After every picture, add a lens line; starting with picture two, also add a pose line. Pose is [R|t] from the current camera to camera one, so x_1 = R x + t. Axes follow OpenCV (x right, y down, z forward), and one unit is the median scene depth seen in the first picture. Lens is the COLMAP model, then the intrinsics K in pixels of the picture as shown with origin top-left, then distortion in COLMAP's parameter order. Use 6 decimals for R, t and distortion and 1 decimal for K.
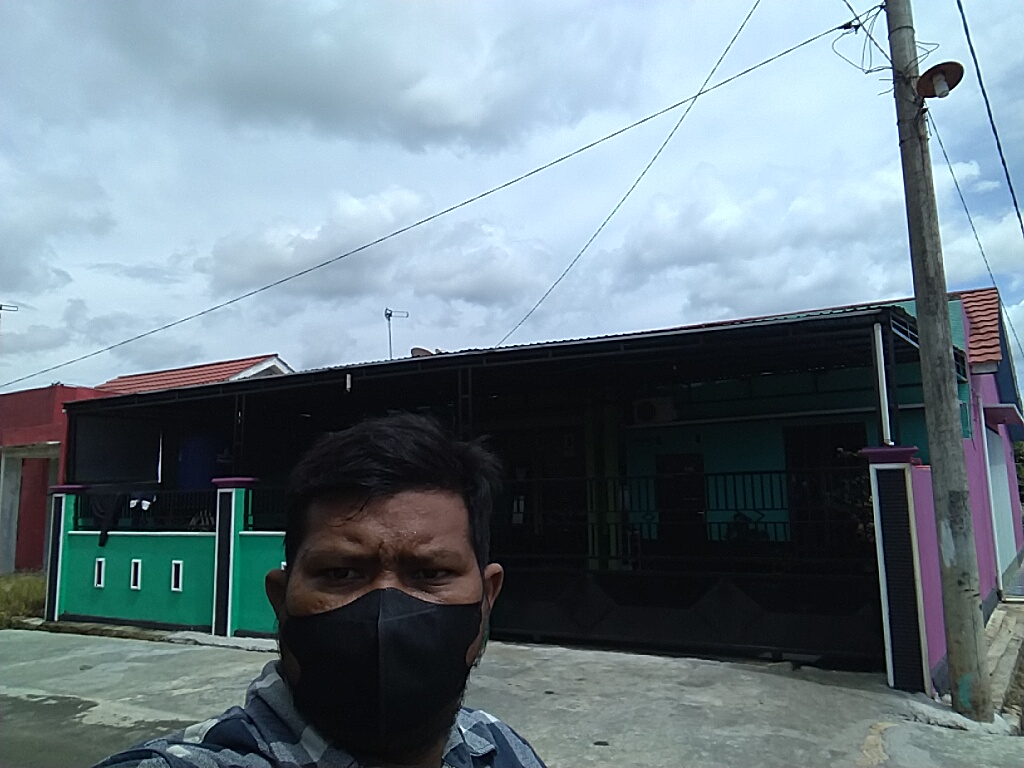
lens RADIAL K [[721.2, 0, 557.6], [0, 721.2, 385.9], [0, 0, 1]] dist [0.031316, -0.055635]
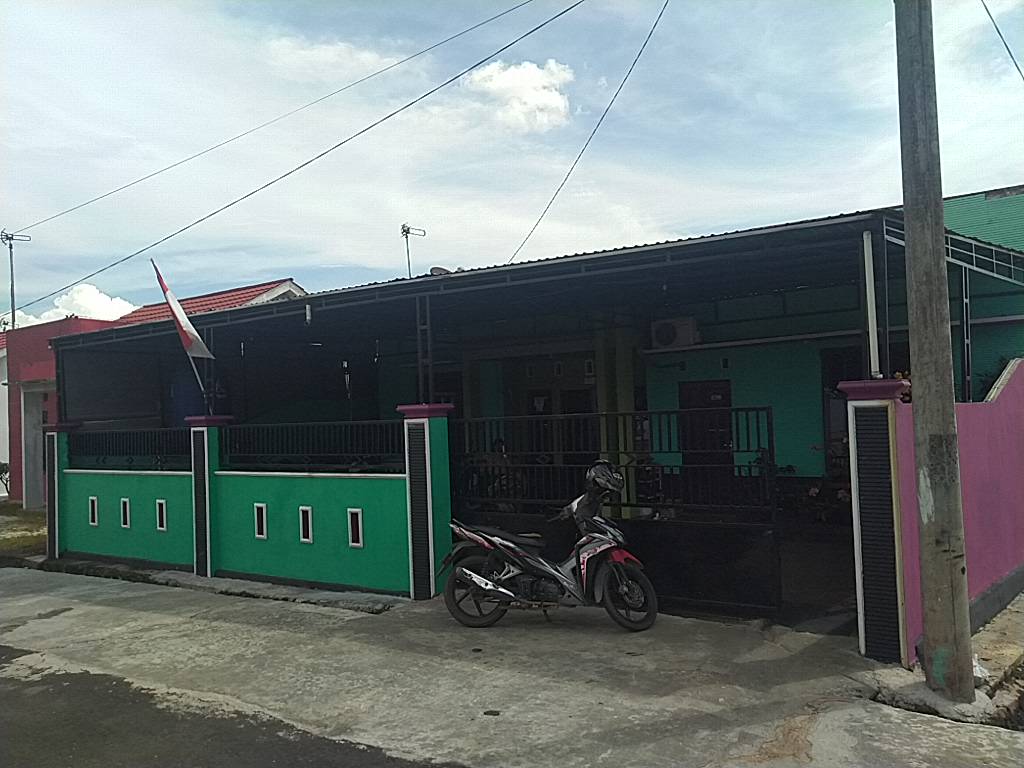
lens RADIAL K [[777.5, 0, 545.3], [0, 777.5, 390.1], [0, 0, 1]] dist [0.027513, -0.004670]
pose [[0.993028, -0.013770, -0.117072, 0.179668], [0.027207, 0.993113, 0.113961, -0.018255], [0.114697, -0.116352, 0.986563, 0.054286]]
